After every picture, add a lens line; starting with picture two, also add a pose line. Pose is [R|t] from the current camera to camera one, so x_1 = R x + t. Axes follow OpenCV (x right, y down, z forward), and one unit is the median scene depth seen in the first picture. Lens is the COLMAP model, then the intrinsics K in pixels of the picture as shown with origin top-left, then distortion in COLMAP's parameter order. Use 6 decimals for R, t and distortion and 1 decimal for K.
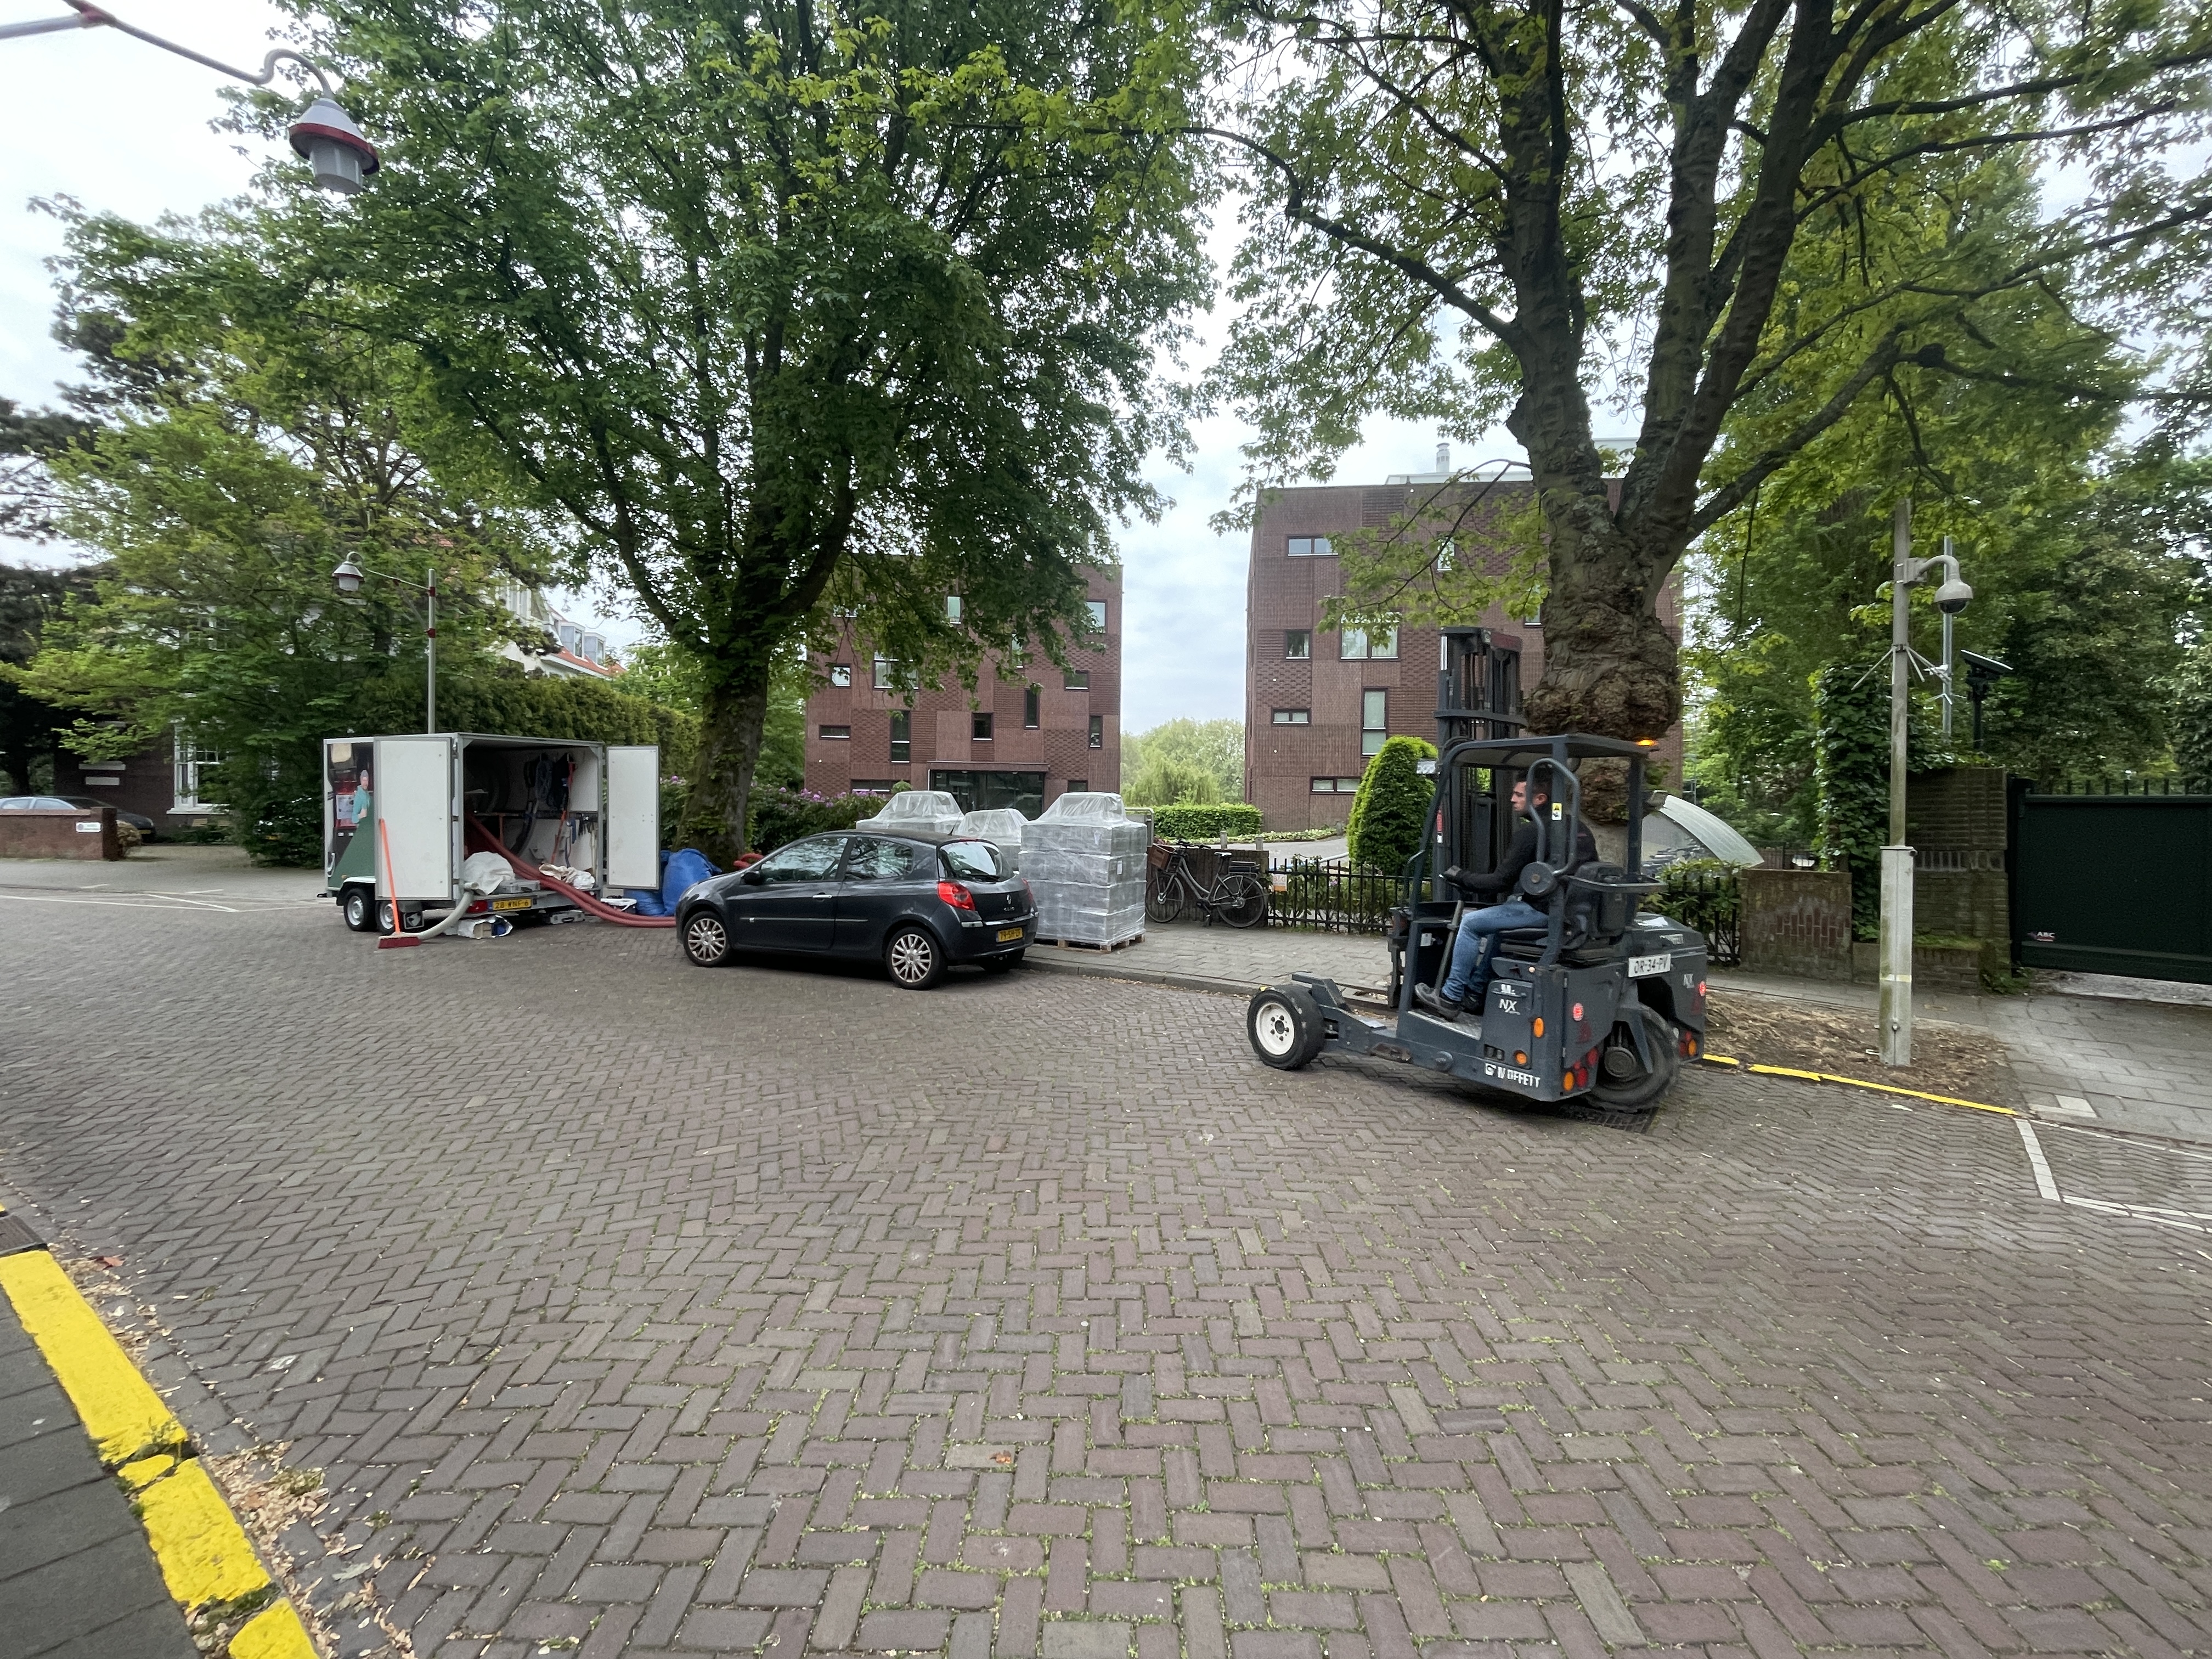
lens RADIAL K [[884.2, 0, 1106.0], [0, 884.2, 829.5], [0, 0, 1]] dist [-0.008867, -0.000991]
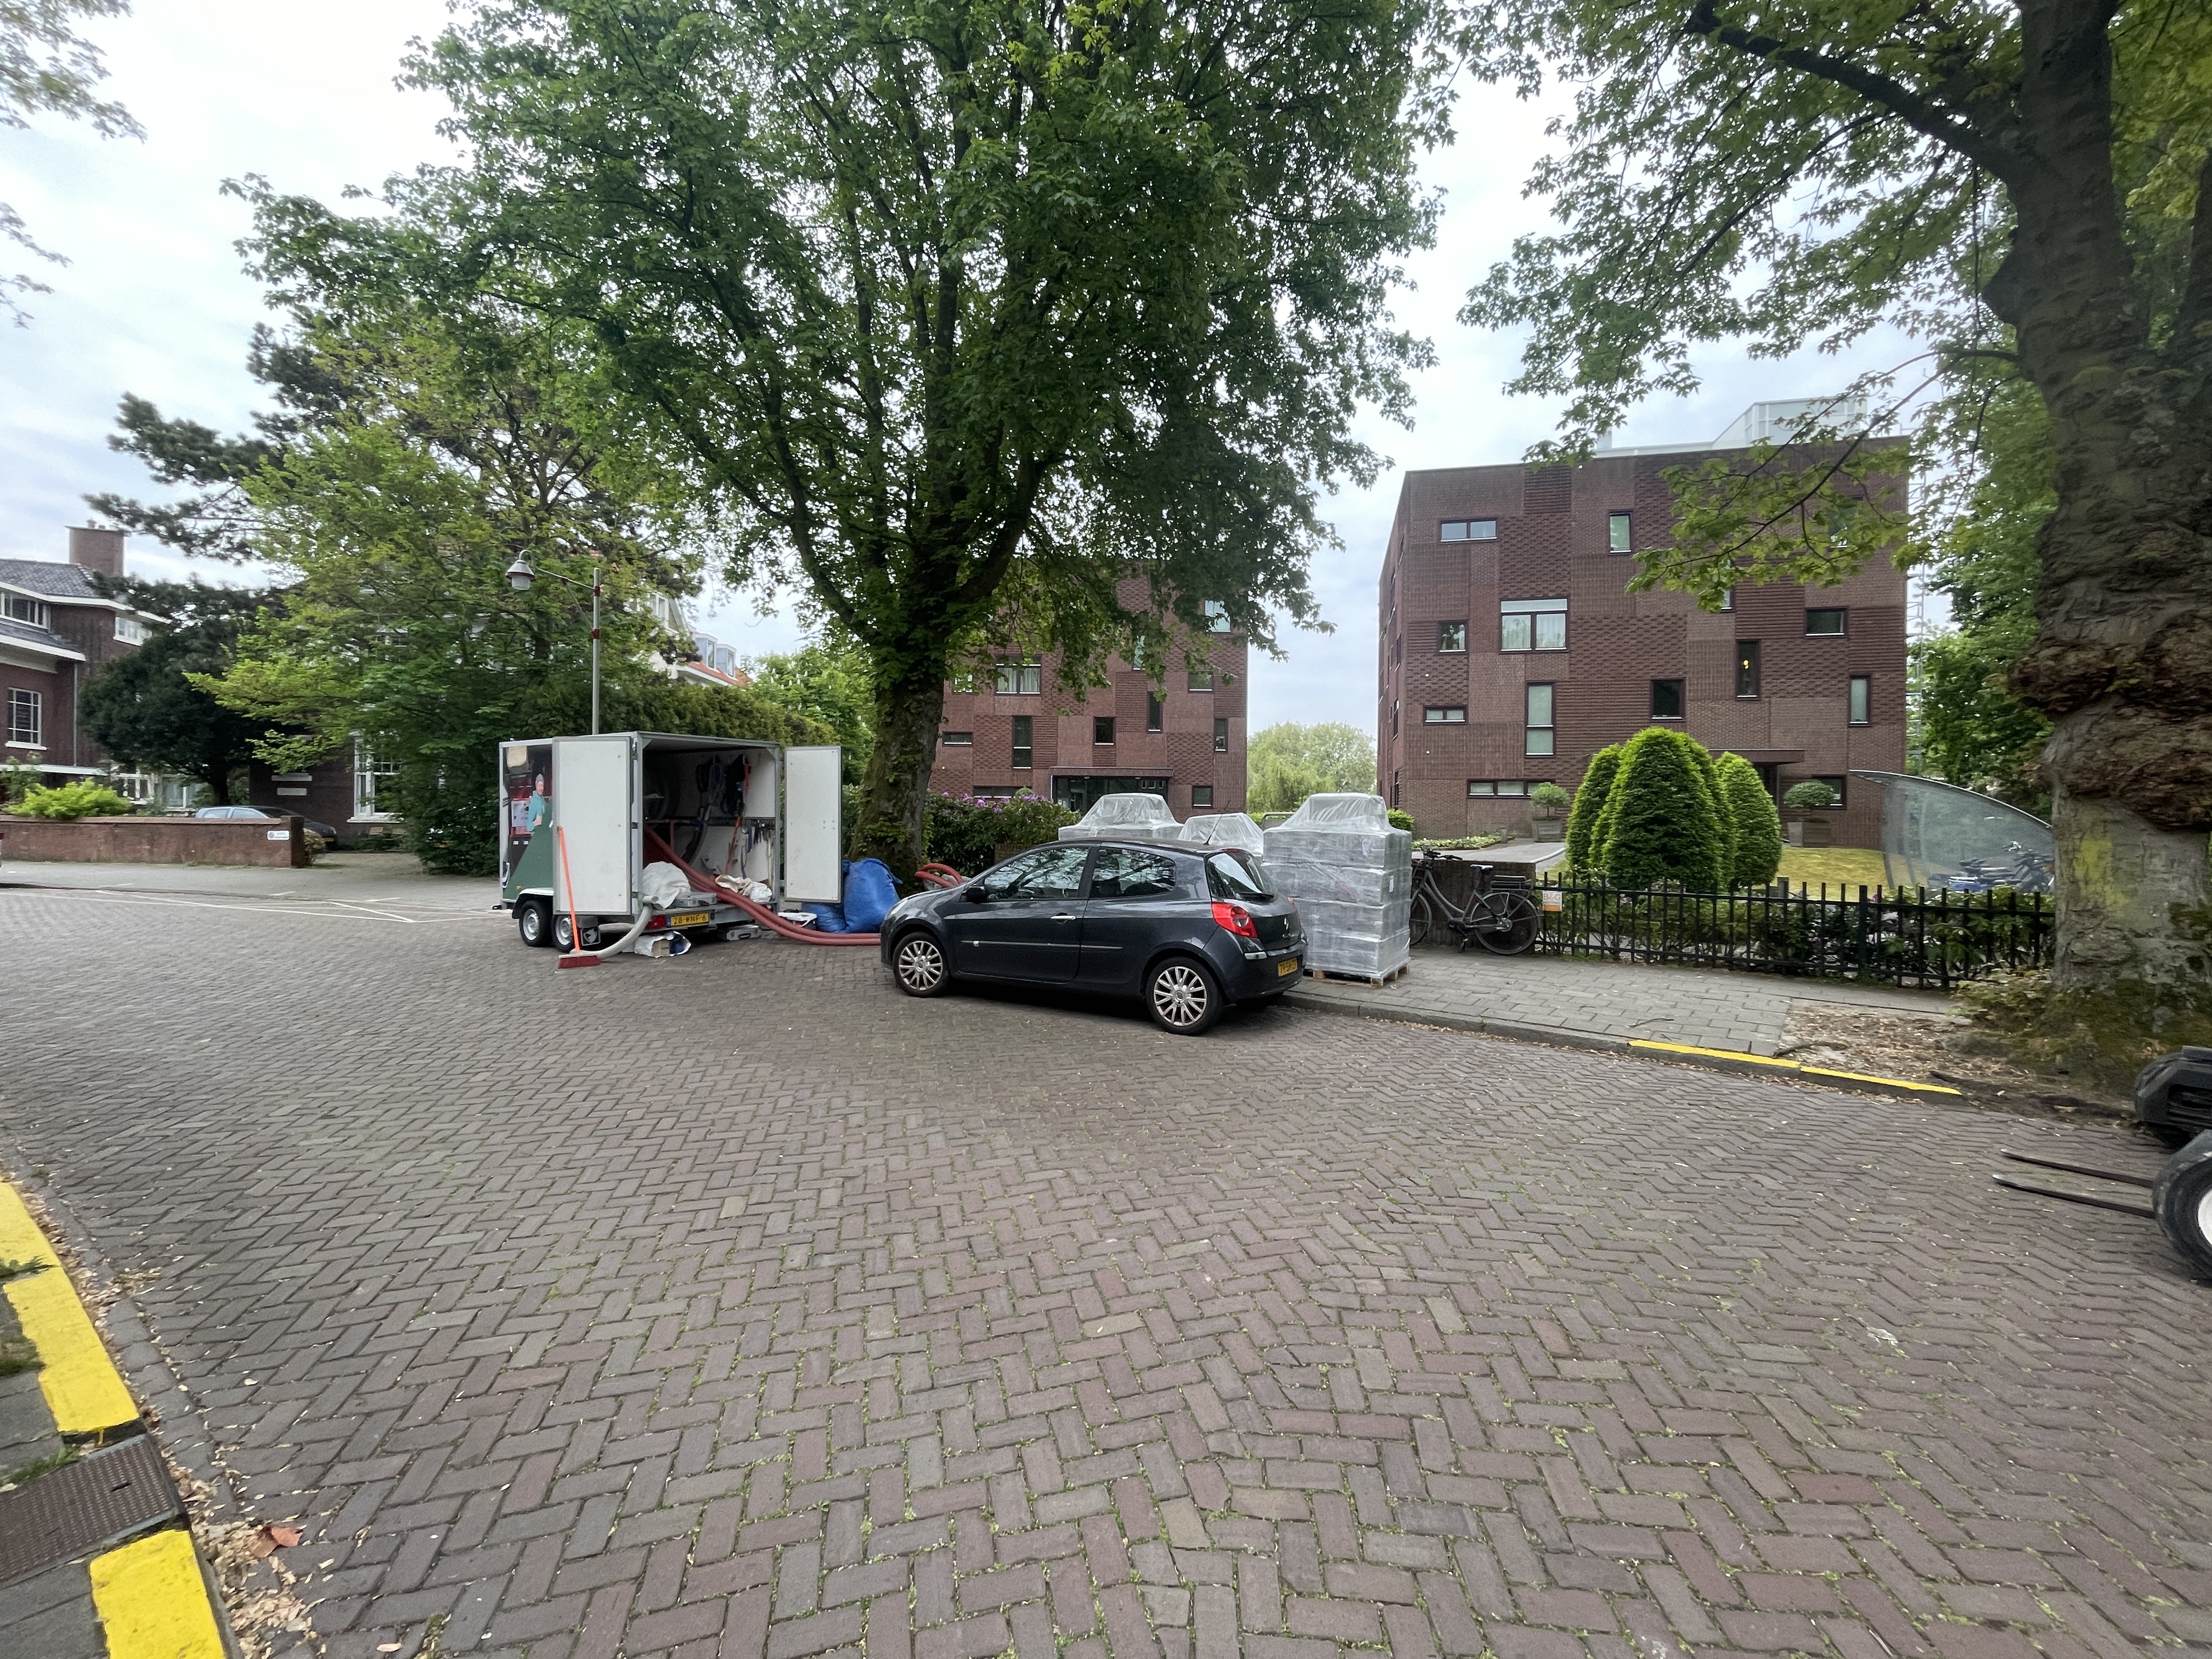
lens RADIAL K [[891.3, 0, 1106.0], [0, 891.3, 829.5], [0, 0, 1]] dist [-0.009109, 0.000116]
pose [[0.993862, -0.001158, -0.110624, -0.131001], [0.000254, 0.999966, -0.008187, -0.000669], [0.110630, 0.008109, 0.993829, 0.117093]]
